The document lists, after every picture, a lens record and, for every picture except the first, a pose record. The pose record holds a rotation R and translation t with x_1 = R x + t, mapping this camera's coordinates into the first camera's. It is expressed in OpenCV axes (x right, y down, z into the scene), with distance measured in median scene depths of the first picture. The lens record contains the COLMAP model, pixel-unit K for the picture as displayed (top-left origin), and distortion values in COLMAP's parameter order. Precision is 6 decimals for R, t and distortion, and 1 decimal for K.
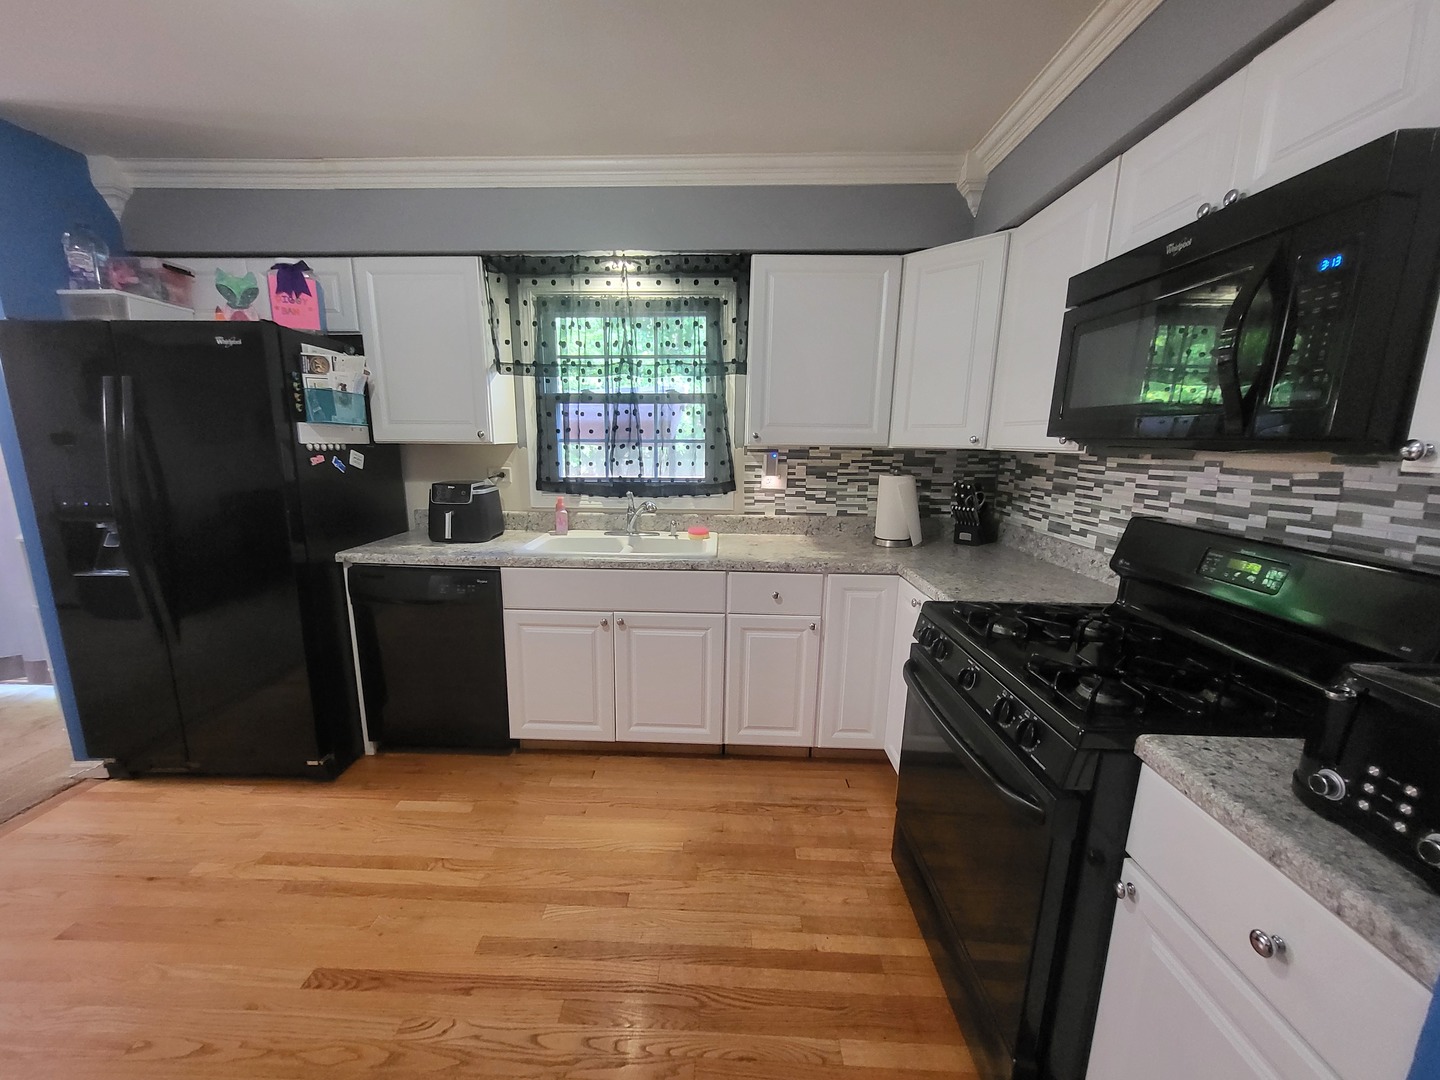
lens RADIAL K [[564.9, 0, 700.8], [0, 564.9, 549.6], [0, 0, 1]] dist [0.002830, 0.000012]
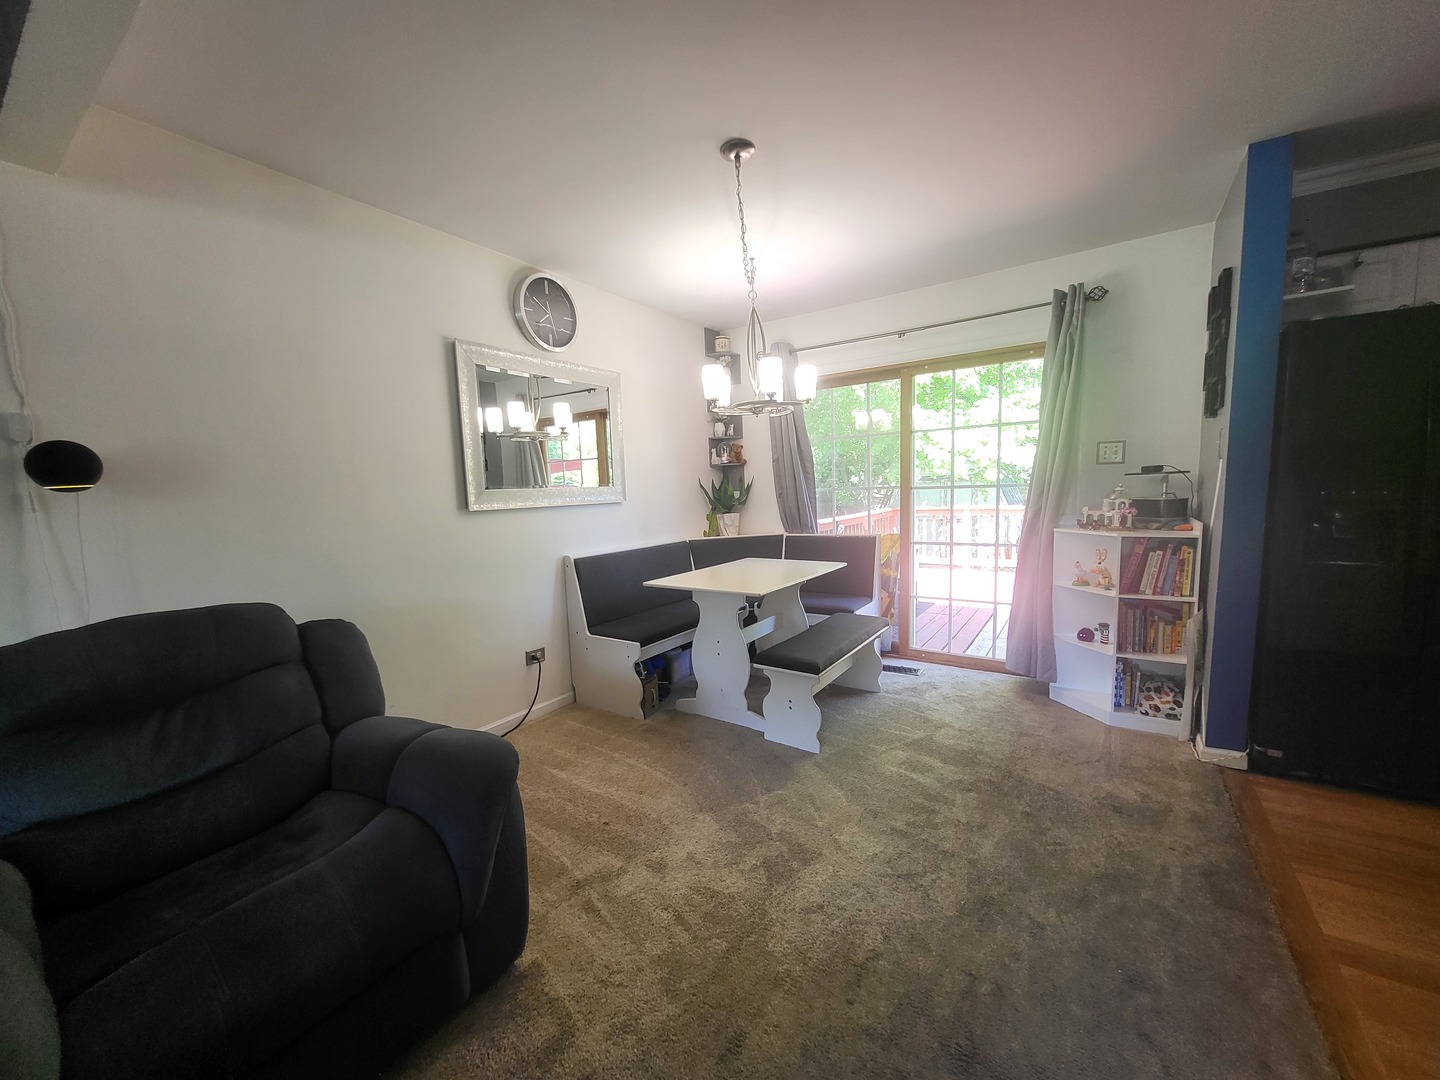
lens RADIAL K [[573.4, 0, 716.4], [0, 573.4, 534.0], [0, 0, 1]] dist [-0.014429, -0.000082]
pose [[0.843033, 0.005656, -0.537832, -1.274044], [-0.067156, 0.993227, -0.094821, 0.144421], [0.533652, 0.116056, 0.837703, -0.366639]]
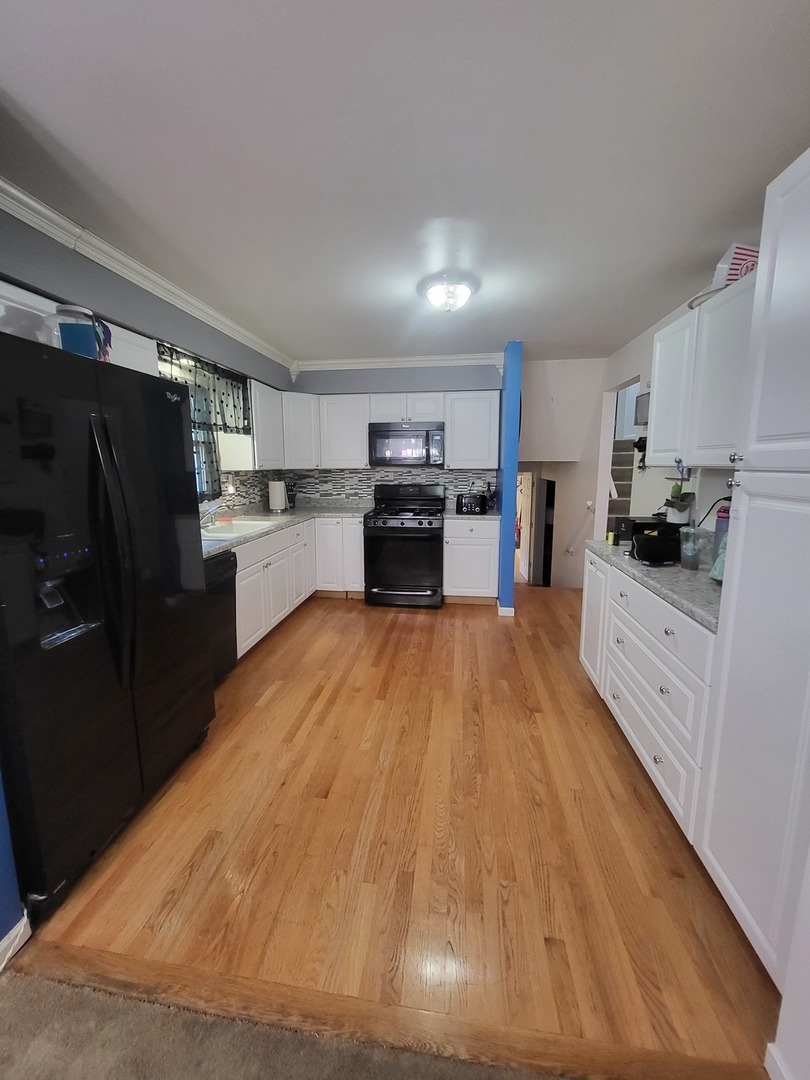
lens RADIAL K [[423.7, 0, 397.9], [0, 423.7, 524.7], [0, 0, 1]] dist [0.002830, 0.000012]
pose [[0.106604, -0.151649, 0.982669, -1.430054], [0.201276, 0.971131, 0.128033, -0.089923], [-0.973716, 0.184139, 0.134050, 0.356772]]
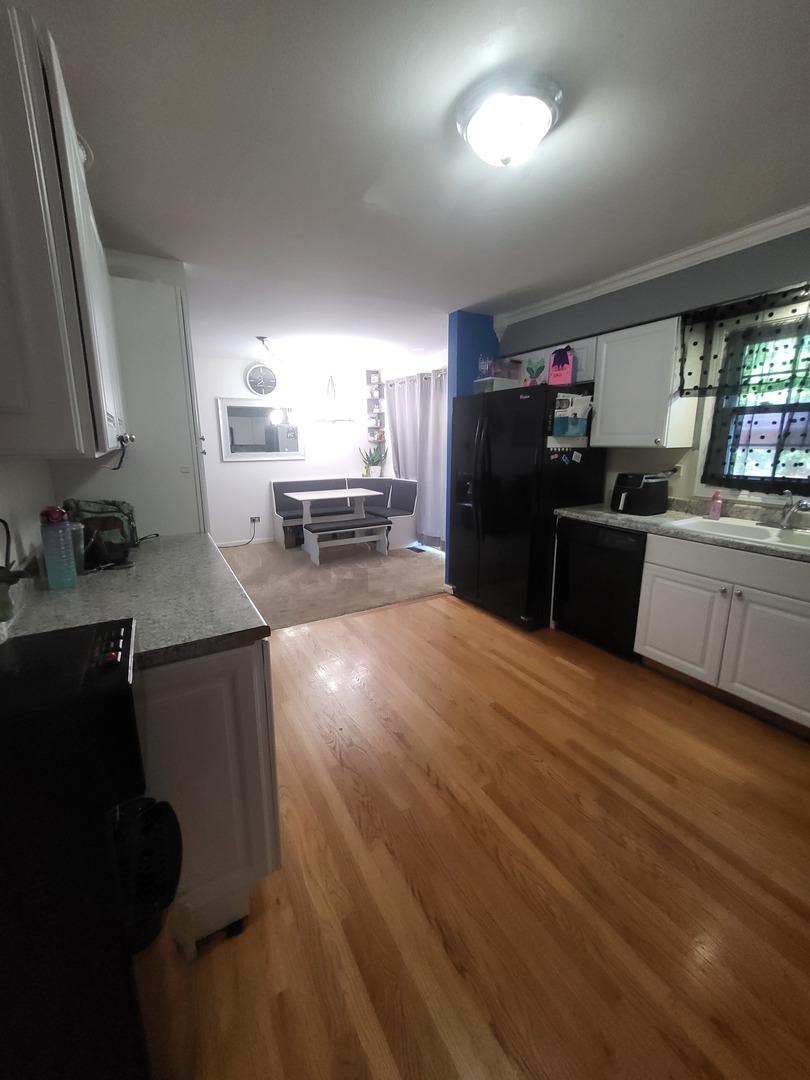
lens RADIAL K [[423.7, 0, 397.9], [0, 423.7, 524.7], [0, 0, 1]] dist [0.002830, 0.000012]
pose [[0.527256, 0.154795, -0.835488, 0.208350], [-0.154919, 0.984298, 0.084600, 0.016862], [0.835465, 0.084827, 0.542958, -0.125590]]
